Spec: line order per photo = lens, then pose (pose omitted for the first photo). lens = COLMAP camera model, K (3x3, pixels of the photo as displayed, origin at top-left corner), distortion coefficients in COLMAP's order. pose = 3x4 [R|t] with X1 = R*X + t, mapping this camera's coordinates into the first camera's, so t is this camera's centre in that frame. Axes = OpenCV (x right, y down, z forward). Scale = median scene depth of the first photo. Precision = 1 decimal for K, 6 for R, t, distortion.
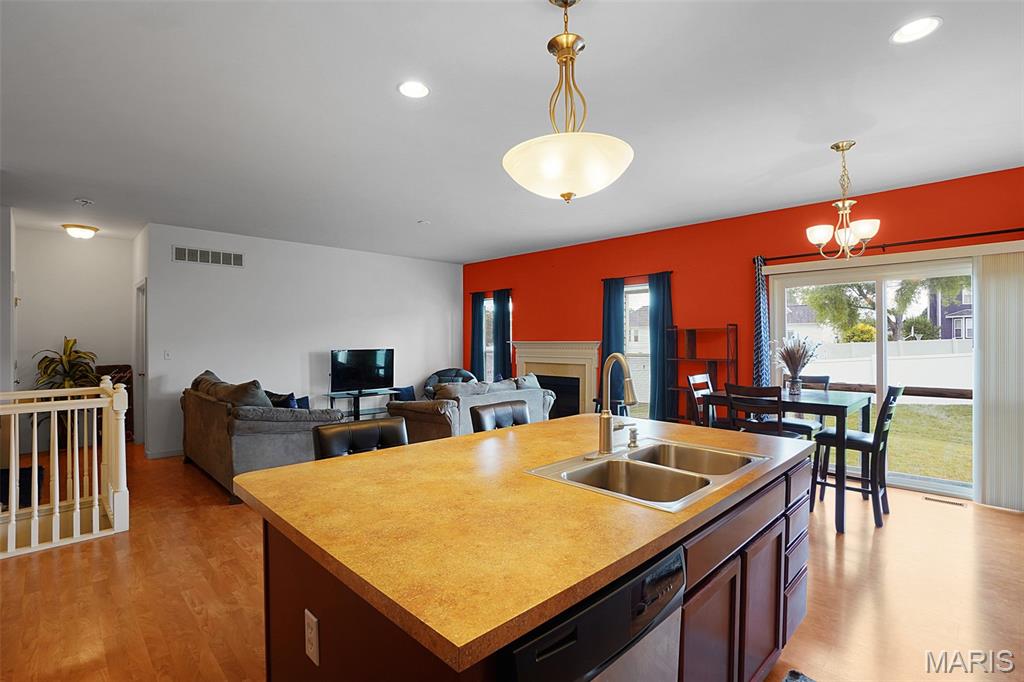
lens RADIAL K [[479.4, 0, 493.5], [0, 479.4, 339.7], [0, 0, 1]] dist [-0.011618, 0.004745]
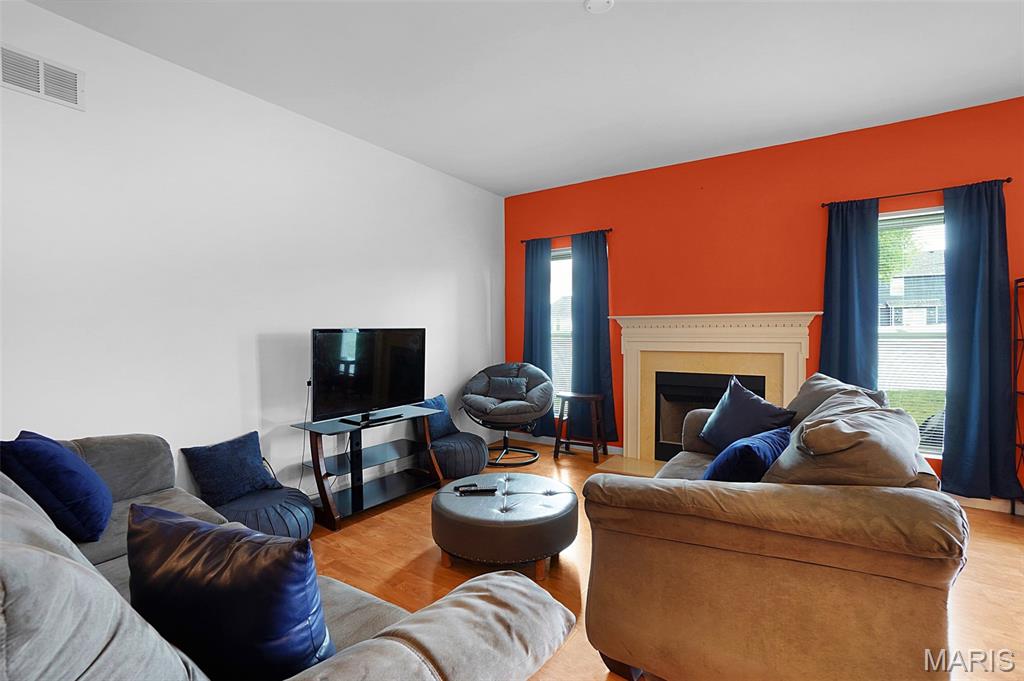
lens RADIAL K [[479.4, 0, 514.2], [0, 479.4, 332.9], [0, 0, 1]] dist [-0.011618, 0.004745]
pose [[0.973649, -0.003412, 0.228027, -0.238240], [0.001706, 0.999969, 0.007679, 0.020440], [-0.228046, -0.007088, 0.973625, 0.474118]]
